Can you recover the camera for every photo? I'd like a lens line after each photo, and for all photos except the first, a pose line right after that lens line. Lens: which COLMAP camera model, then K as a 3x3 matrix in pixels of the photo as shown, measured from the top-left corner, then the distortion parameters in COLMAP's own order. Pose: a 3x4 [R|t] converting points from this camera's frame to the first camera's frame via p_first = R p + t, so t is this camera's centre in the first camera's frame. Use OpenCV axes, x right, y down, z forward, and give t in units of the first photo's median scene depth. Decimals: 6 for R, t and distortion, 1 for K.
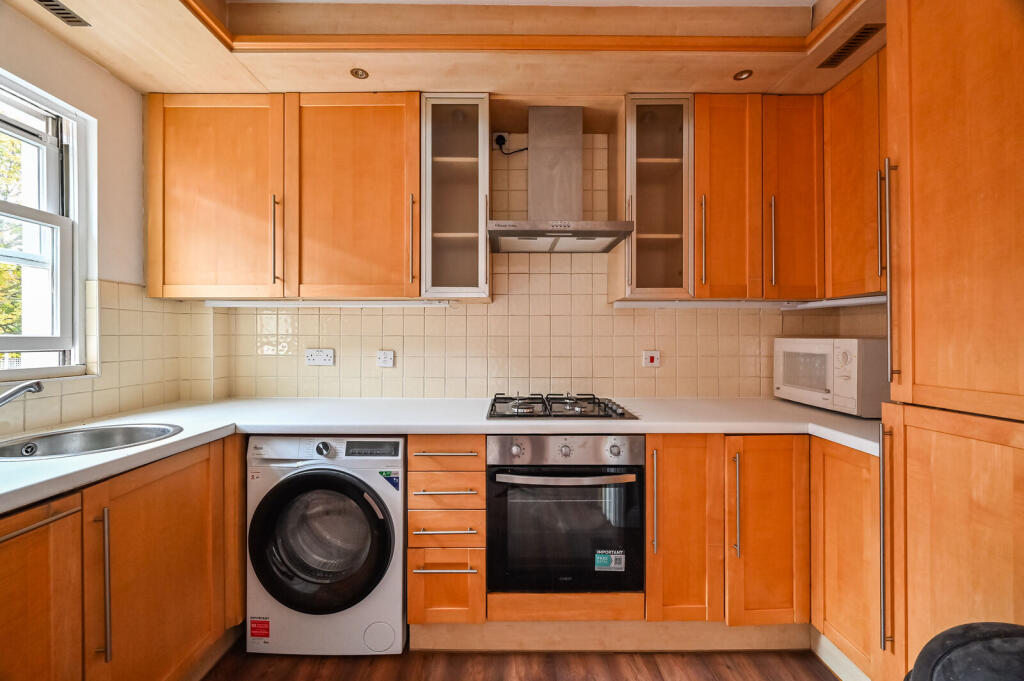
lens RADIAL K [[405.2, 0, 510.3], [0, 405.2, 342.1], [0, 0, 1]] dist [-0.001376, 0.000047]
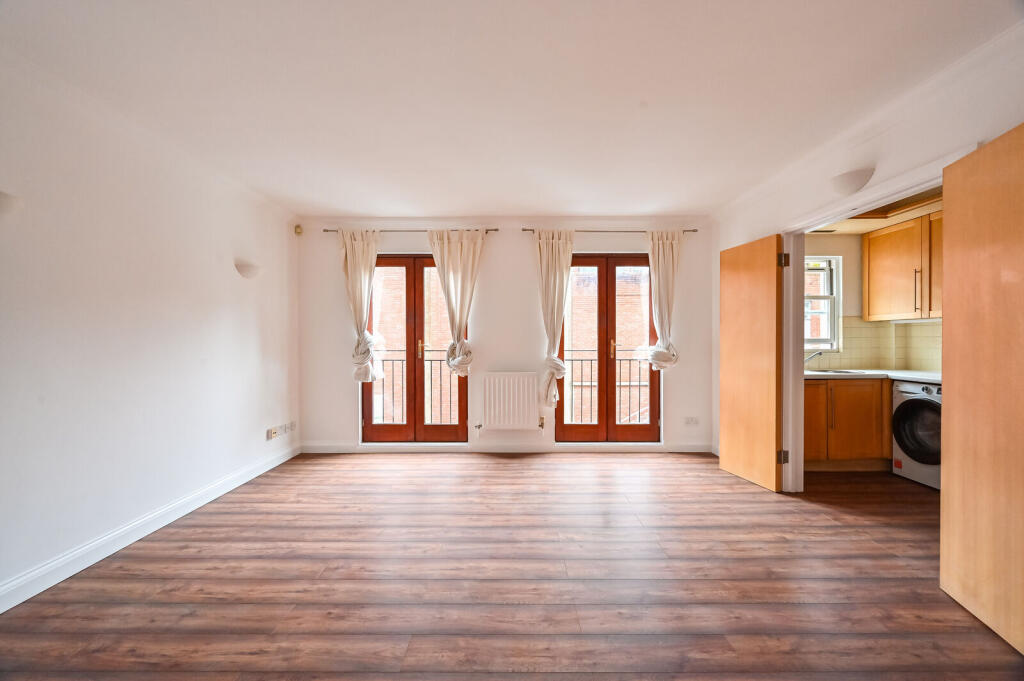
lens RADIAL K [[405.2, 0, 510.2], [0, 405.2, 341.7], [0, 0, 1]] dist [-0.001376, 0.000047]
pose [[-0.004601, 0.000119, -0.999989, 1.681044], [-0.001176, 0.999999, 0.000125, 0.010879], [0.999989, 0.001176, -0.004601, -1.189579]]
